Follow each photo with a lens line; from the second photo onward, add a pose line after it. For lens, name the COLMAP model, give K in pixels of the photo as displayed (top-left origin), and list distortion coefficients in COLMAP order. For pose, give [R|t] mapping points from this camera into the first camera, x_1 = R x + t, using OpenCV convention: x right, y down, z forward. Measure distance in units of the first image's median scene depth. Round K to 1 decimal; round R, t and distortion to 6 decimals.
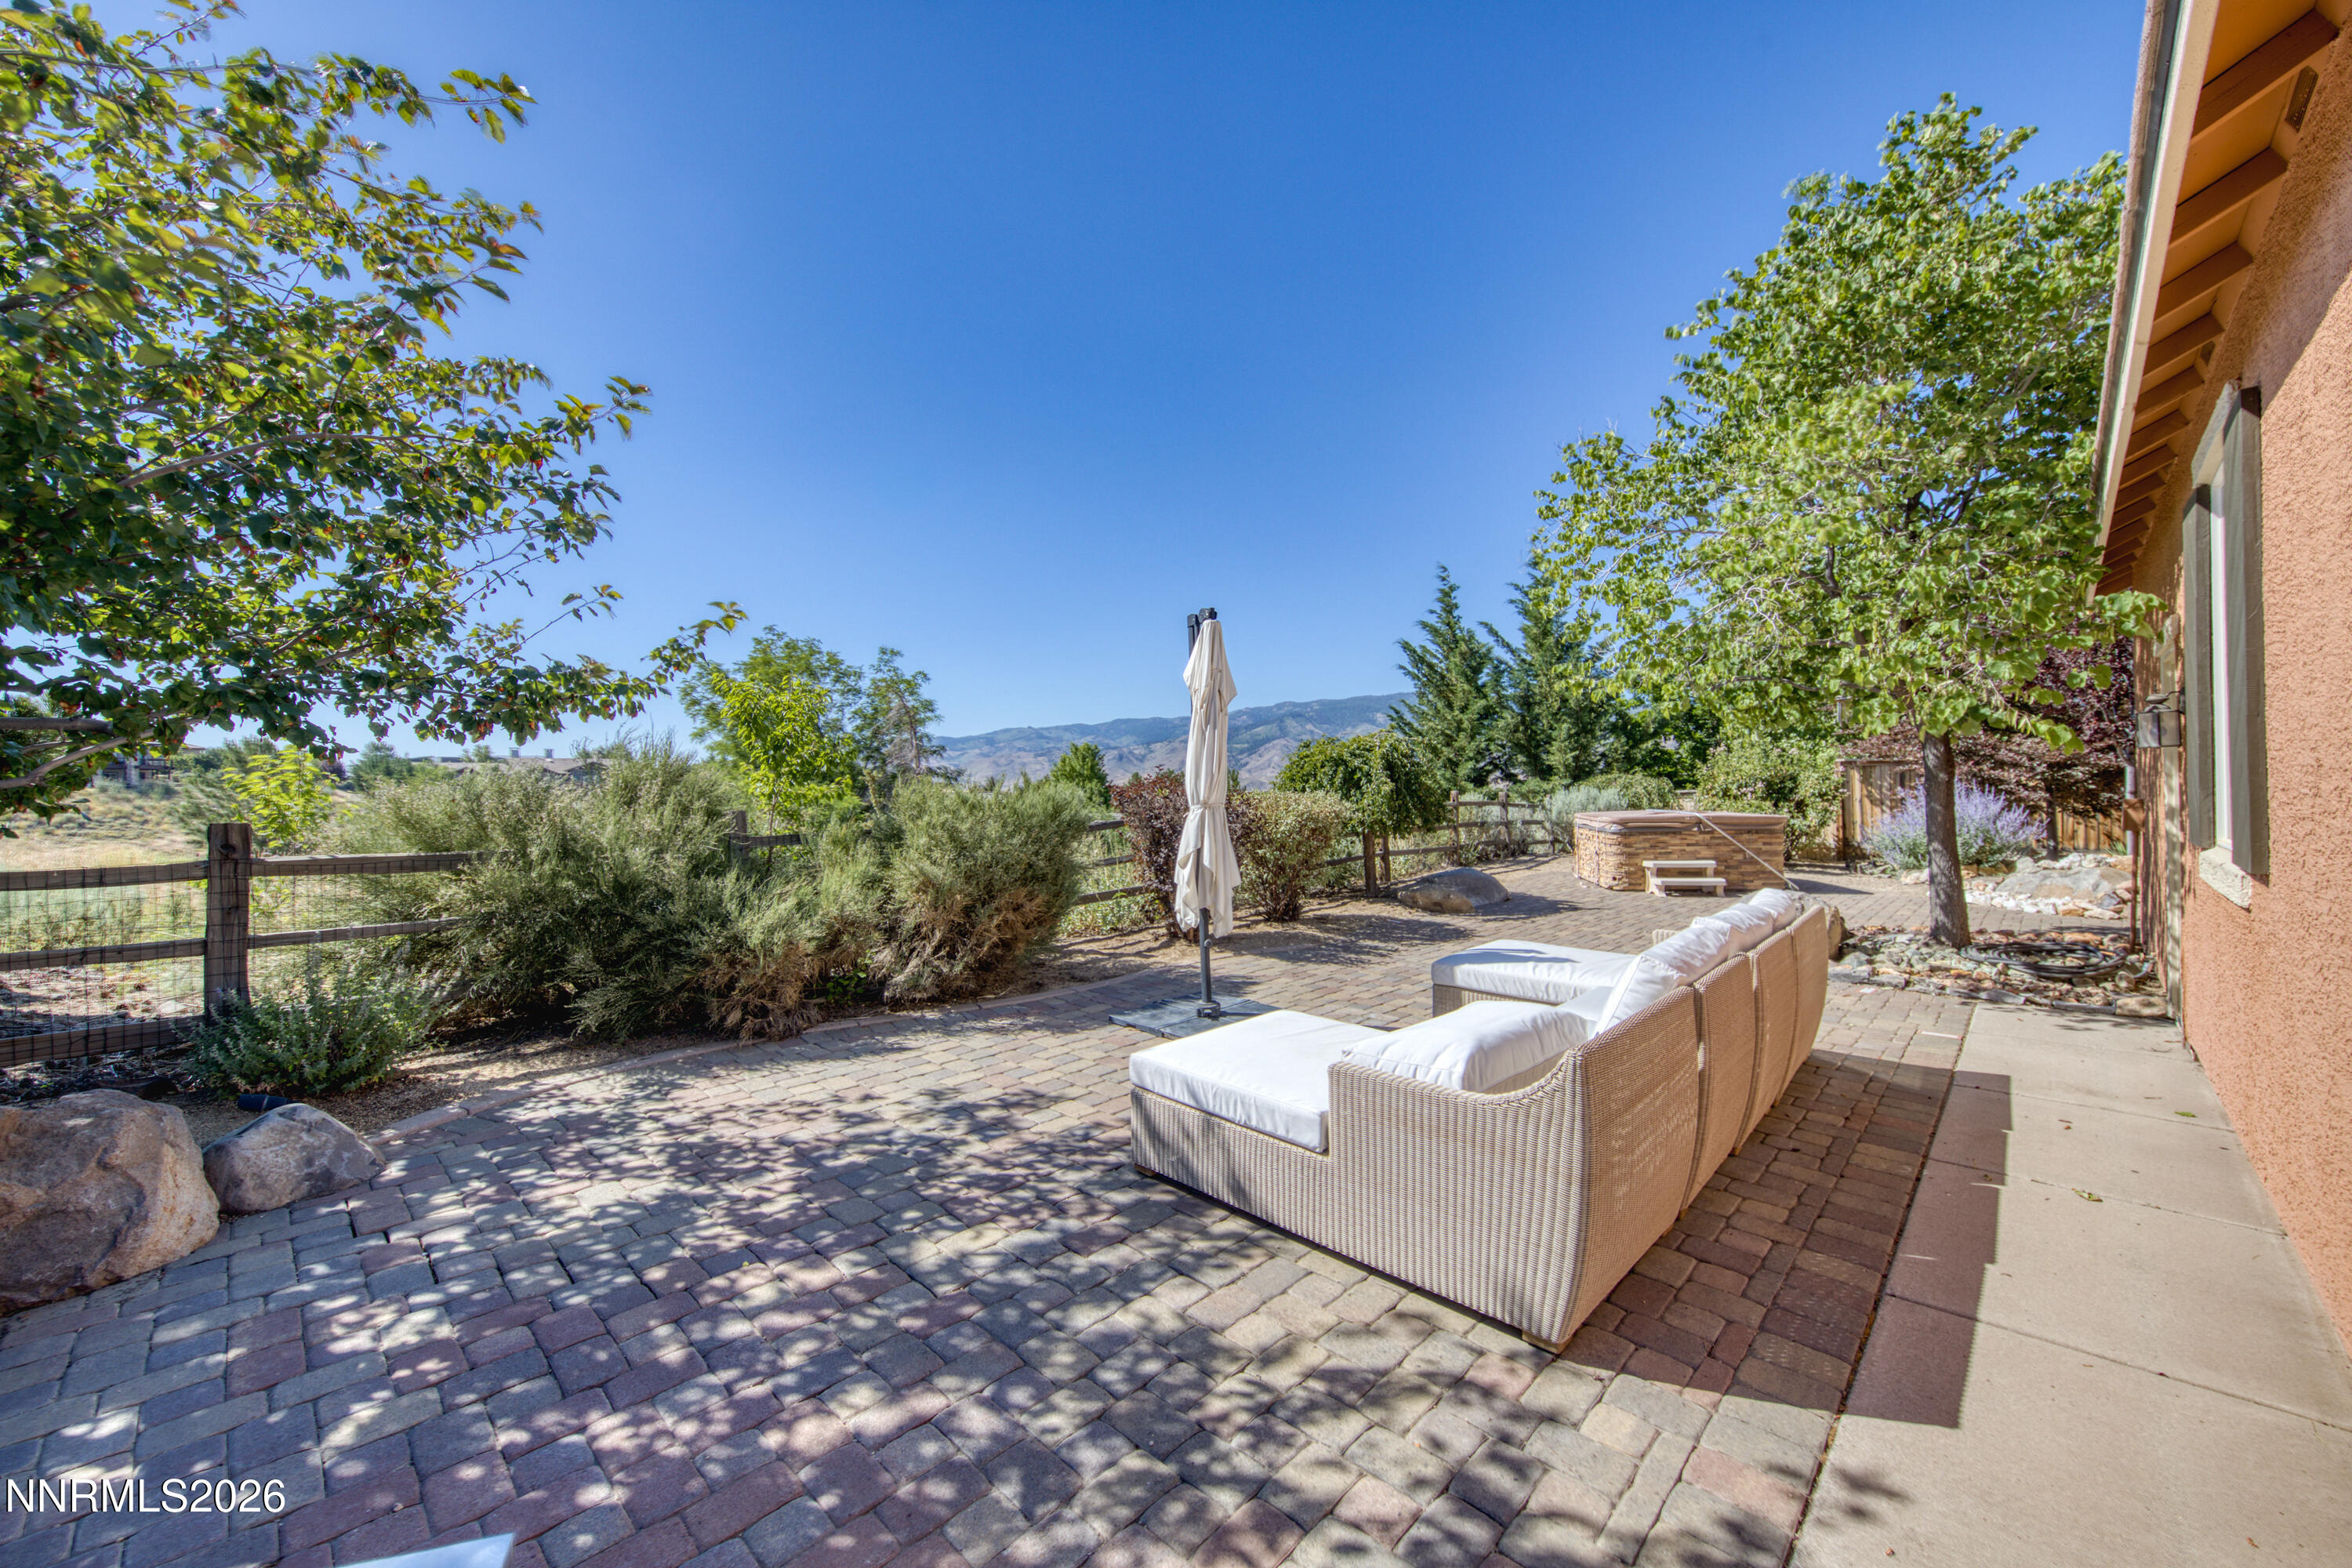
lens RADIAL K [[915.4, 0, 1172.5], [0, 915.4, 783.4], [0, 0, 1]] dist [0.009622, -0.000159]
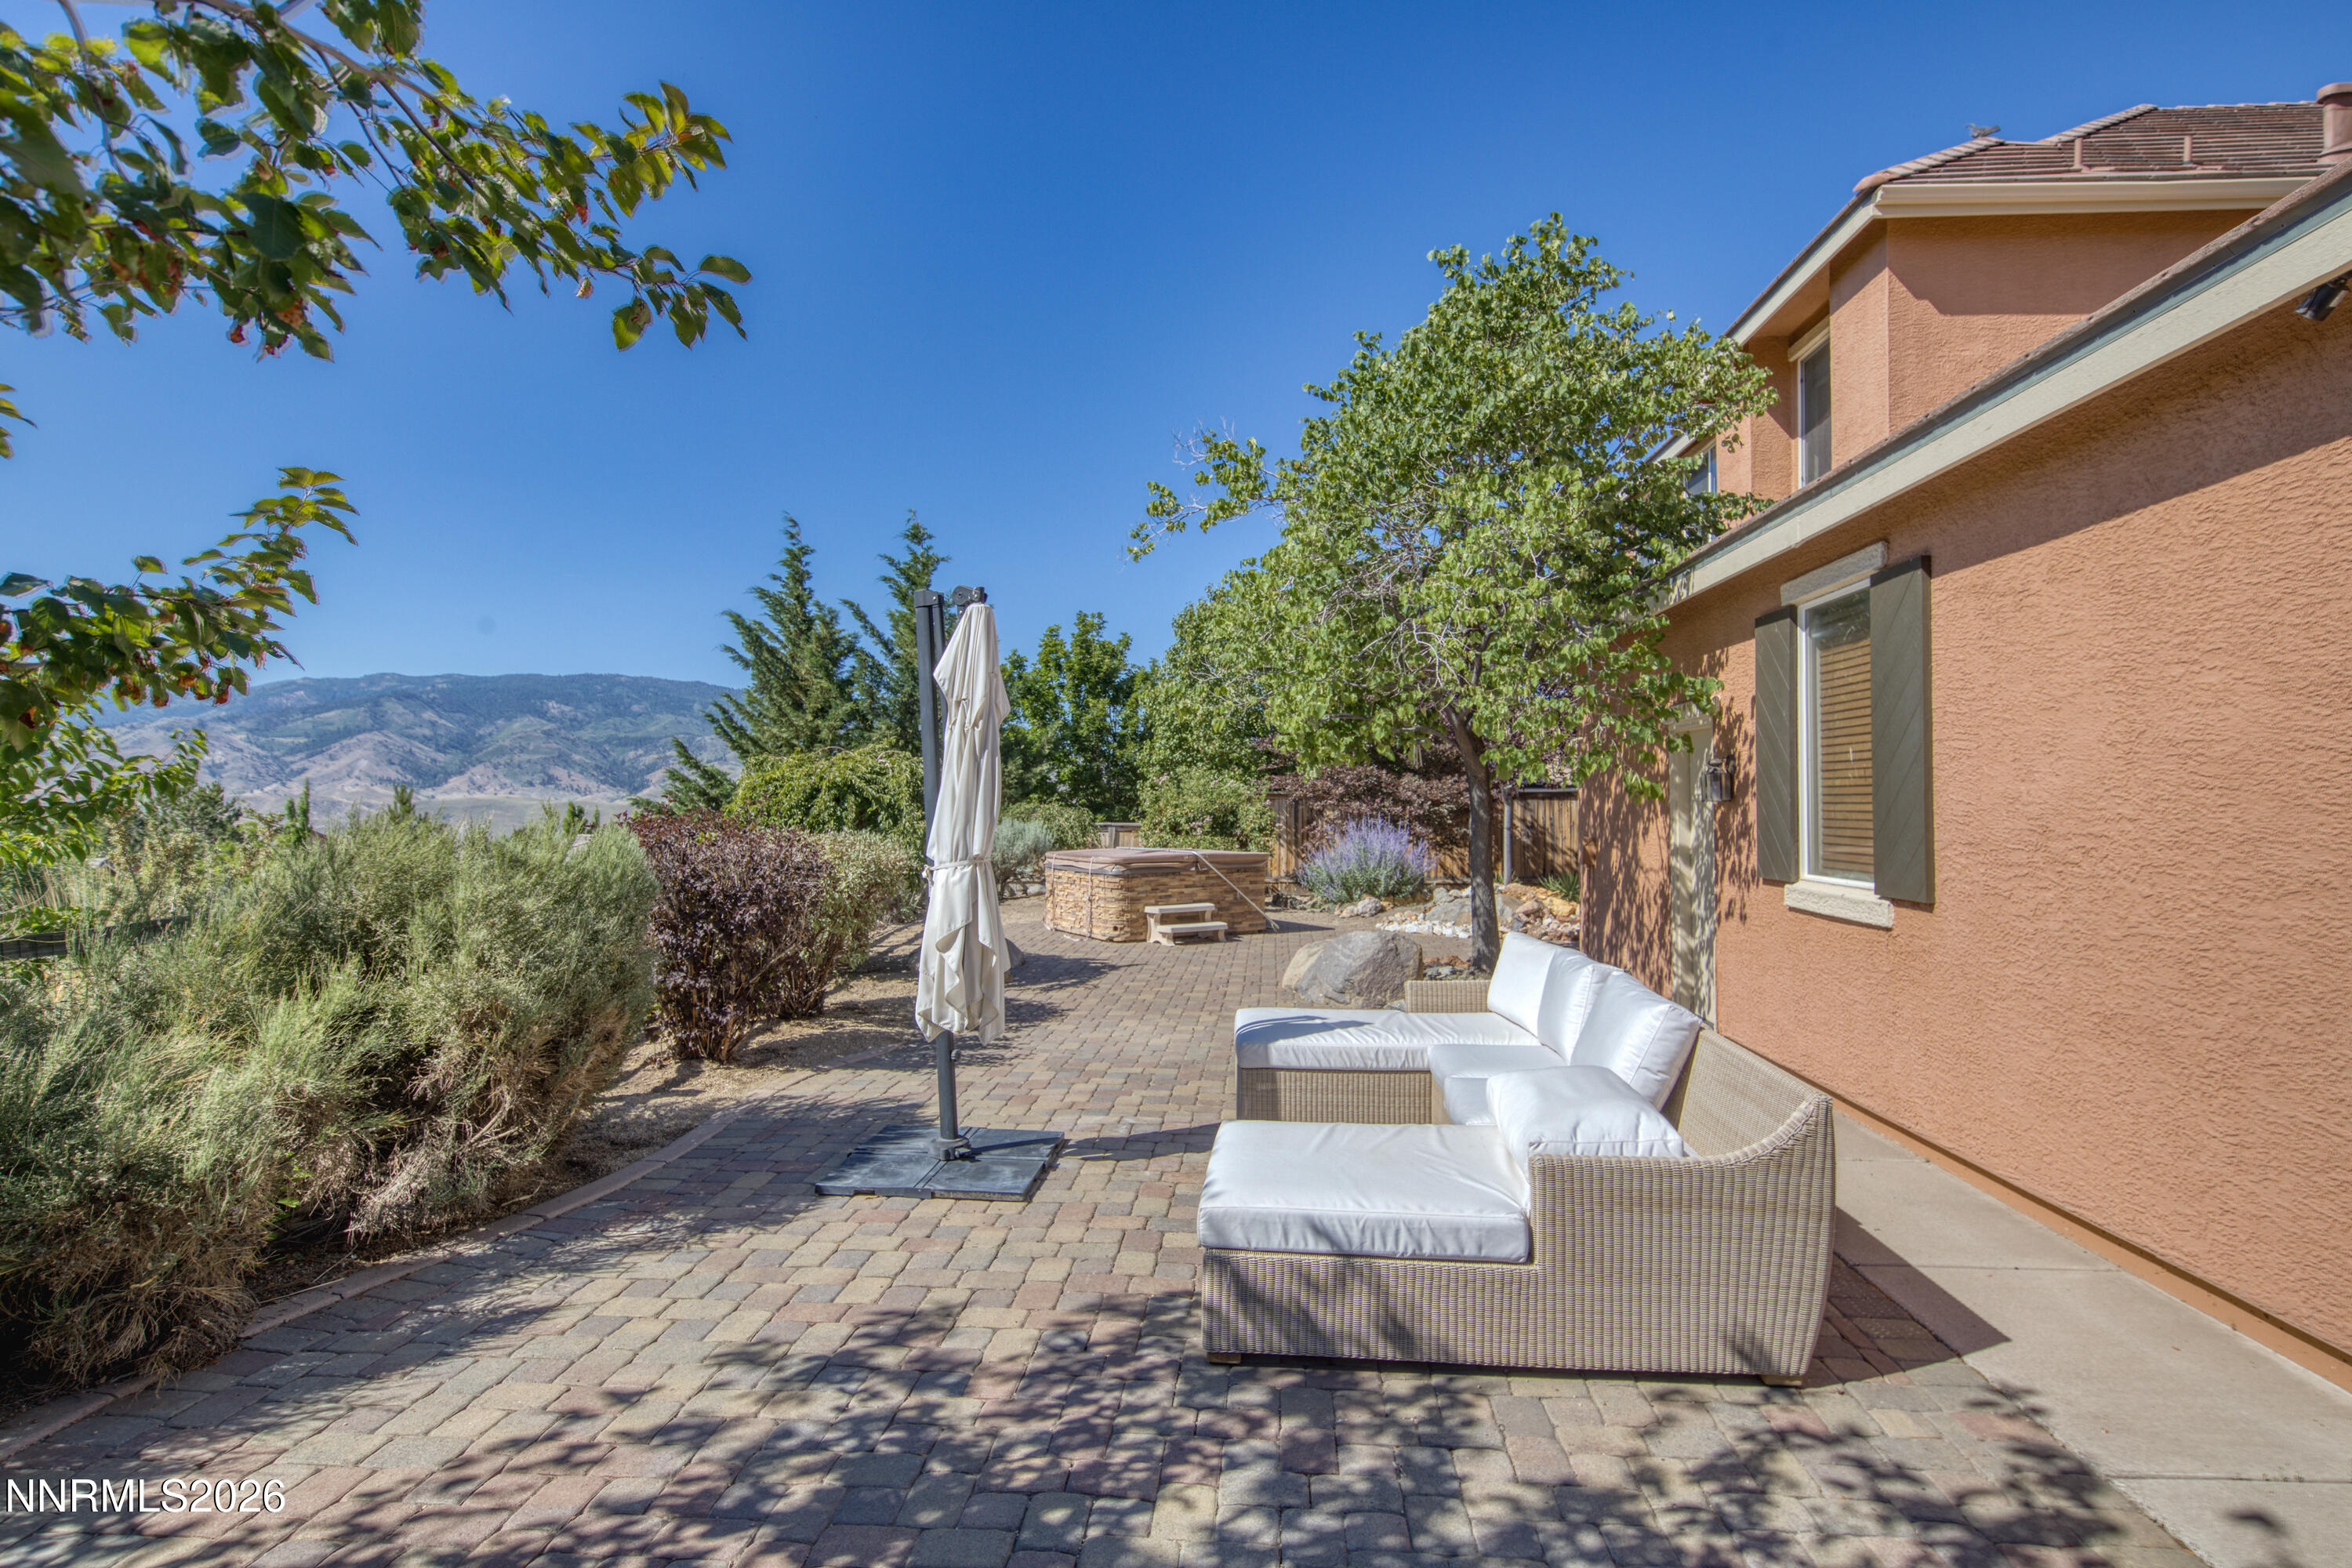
lens RADIAL K [[1229.6, 0, 1182.8], [0, 1229.6, 791.5], [0, 0, 1]] dist [0.004949, -0.000617]
pose [[0.756056, 0.016499, 0.654298, -0.646016], [-0.009143, 0.999851, -0.014648, -0.024839], [-0.654443, 0.005093, 0.756095, 0.227495]]
